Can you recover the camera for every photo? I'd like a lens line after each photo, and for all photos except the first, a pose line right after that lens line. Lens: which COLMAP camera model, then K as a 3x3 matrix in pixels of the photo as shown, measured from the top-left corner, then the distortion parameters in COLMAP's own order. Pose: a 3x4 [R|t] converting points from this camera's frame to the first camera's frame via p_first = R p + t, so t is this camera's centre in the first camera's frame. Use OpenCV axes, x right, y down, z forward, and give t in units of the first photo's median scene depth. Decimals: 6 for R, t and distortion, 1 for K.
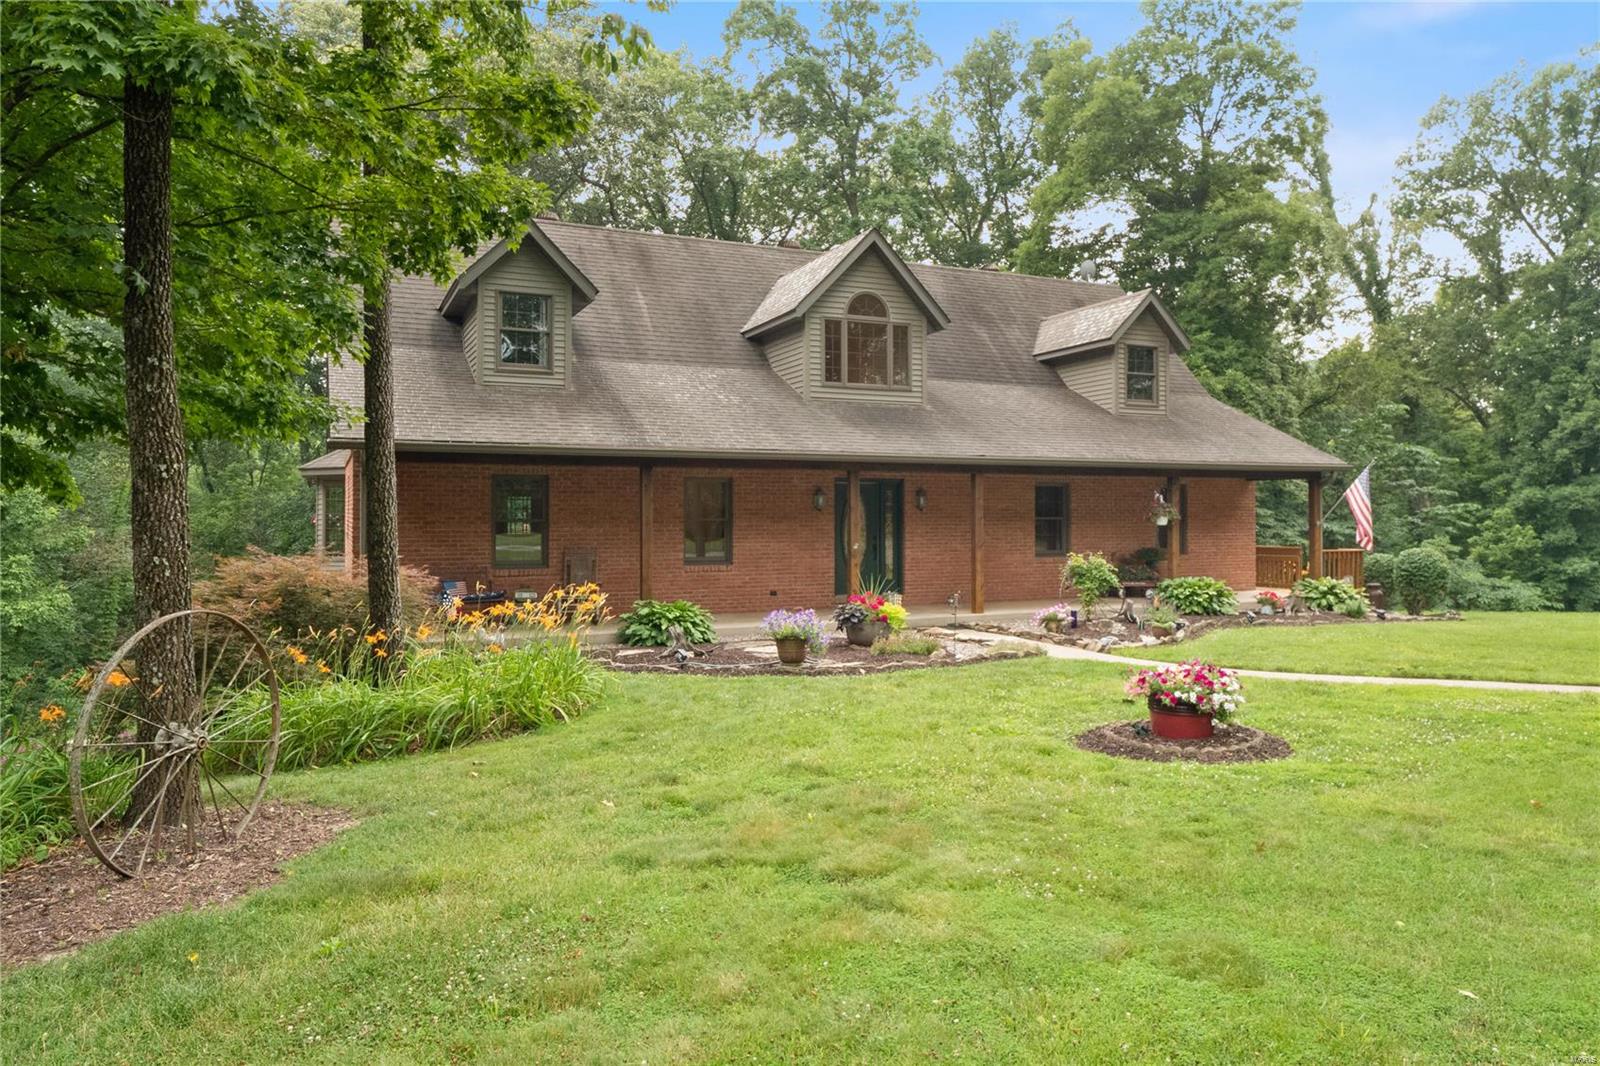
lens RADIAL K [[1070.9, 0, 800.0], [0, 1070.9, 533.0], [0, 0, 1]] dist [-0.001298, -0.000684]
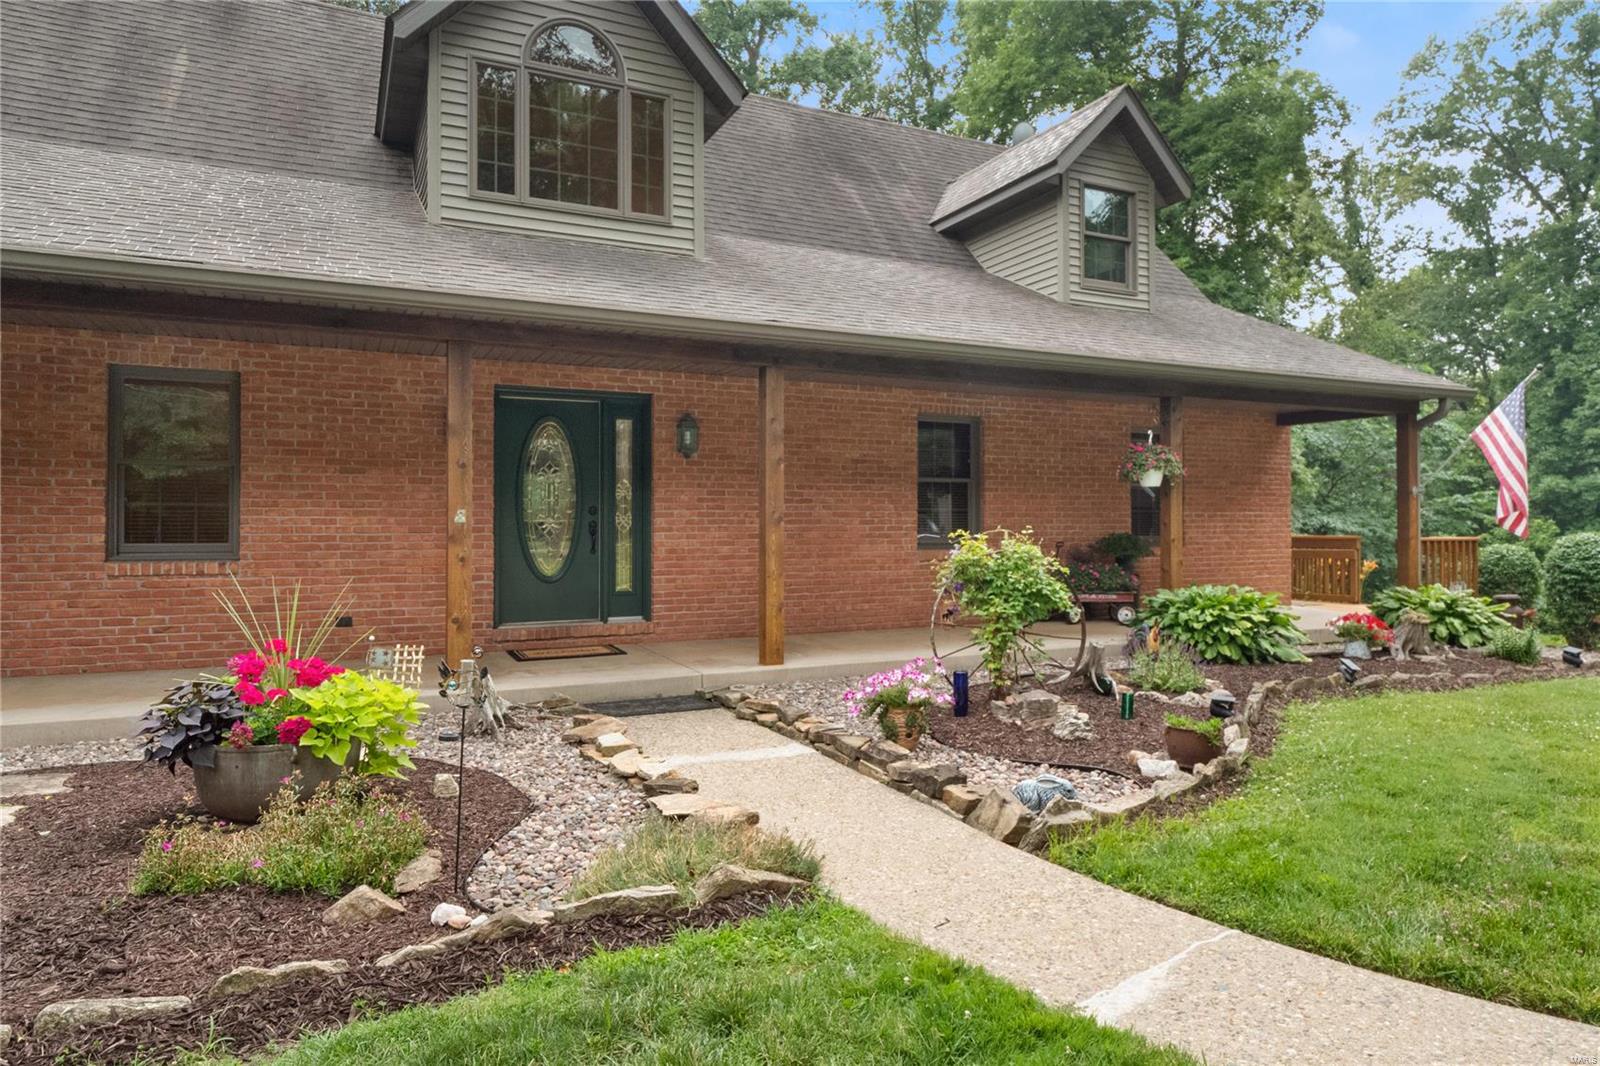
lens RADIAL K [[968.2, 0, 800.0], [0, 968.2, 533.0], [0, 0, 1]] dist [-0.003957, -0.001379]
pose [[0.999824, -0.000322, 0.018739, 0.158686], [0.000476, 0.999966, -0.008248, 0.019489], [-0.018736, 0.008255, 0.999790, 0.535830]]
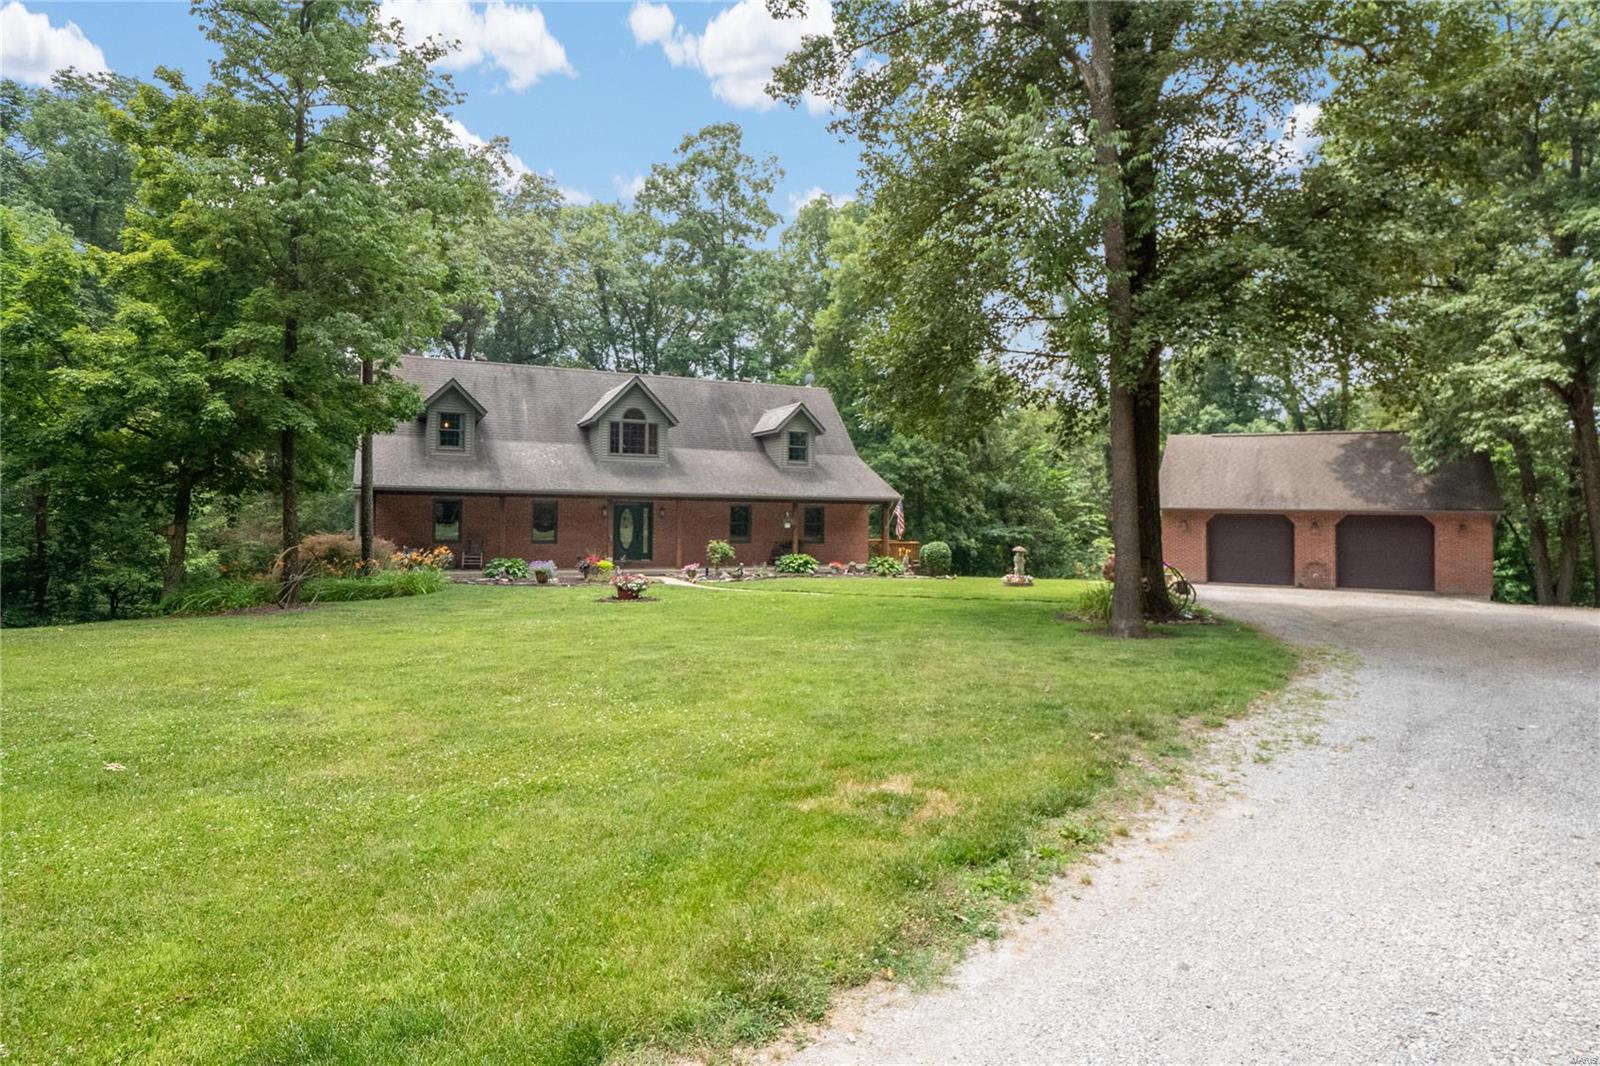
lens RADIAL K [[929.7, 0, 800.0], [0, 929.7, 533.0], [0, 0, 1]] dist [0.020002, -0.000246]
pose [[0.999836, 0.017402, -0.004962, 0.375413], [-0.017370, 0.999829, 0.006378, -0.009327], [0.005072, -0.006291, 0.999967, -0.707303]]
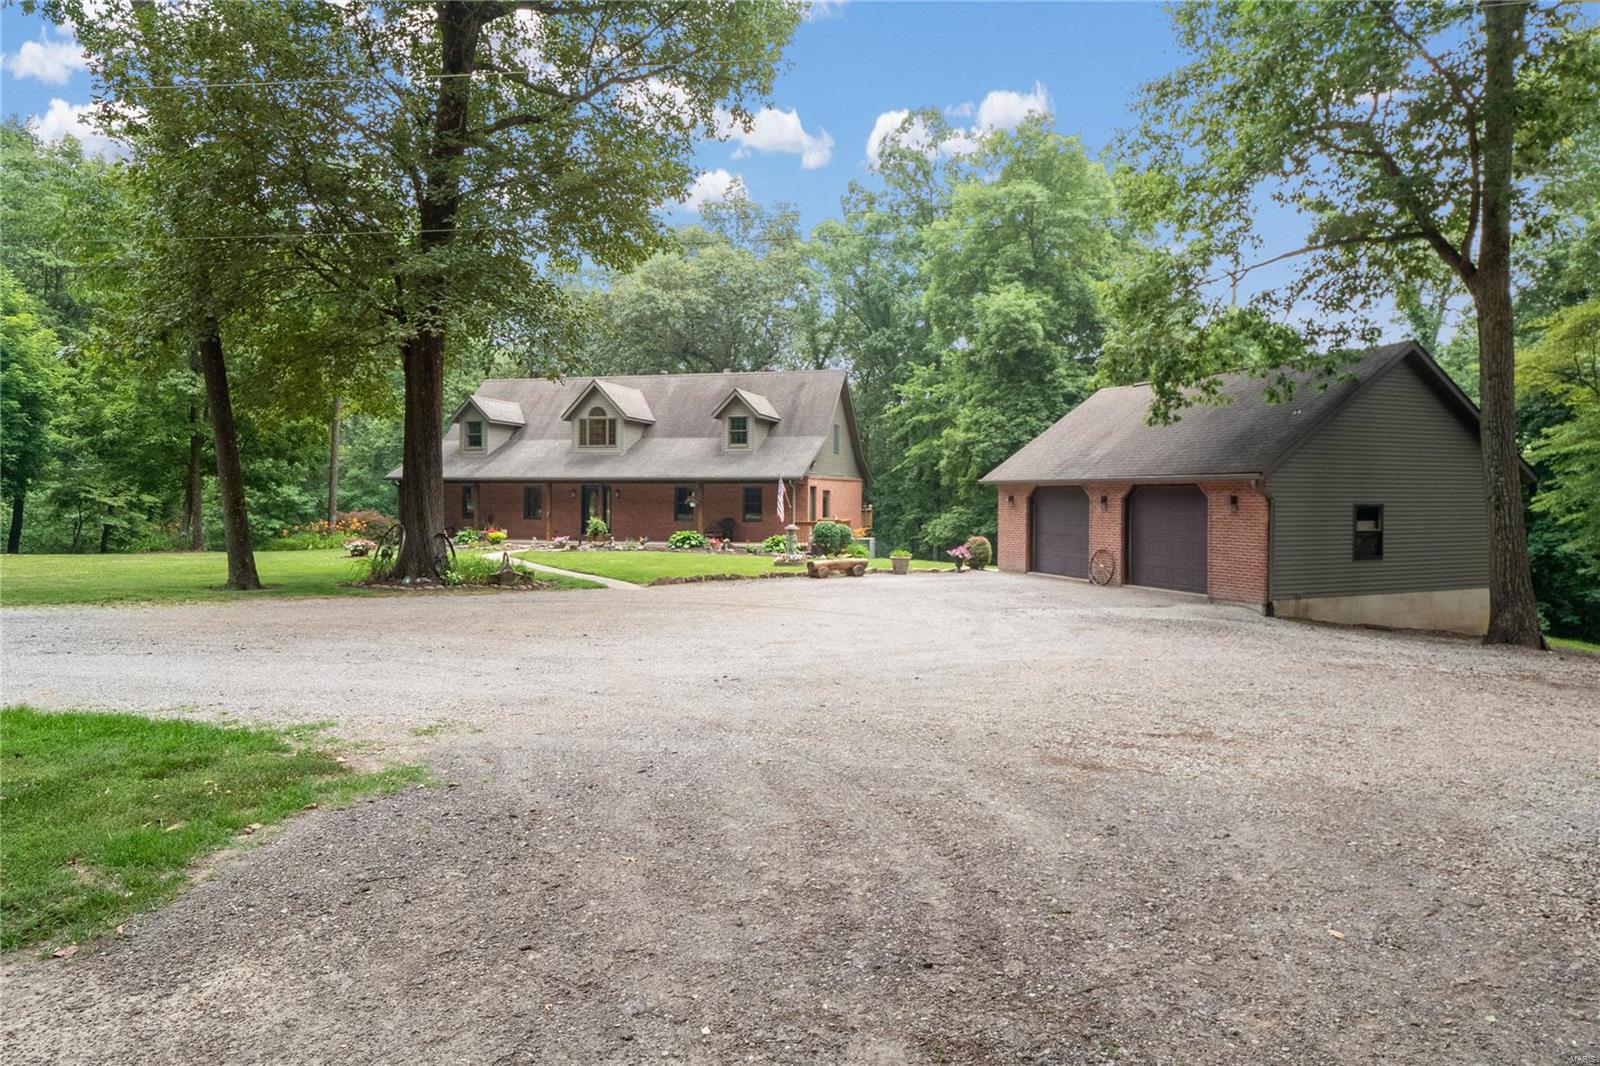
lens RADIAL K [[929.7, 0, 800.0], [0, 929.7, 533.0], [0, 0, 1]] dist [0.020002, -0.000246]
pose [[0.742774, 0.032793, -0.668739, 1.756829], [-0.019595, 0.999437, 0.027244, -0.009414], [0.669256, -0.007132, 0.742998, -0.231032]]
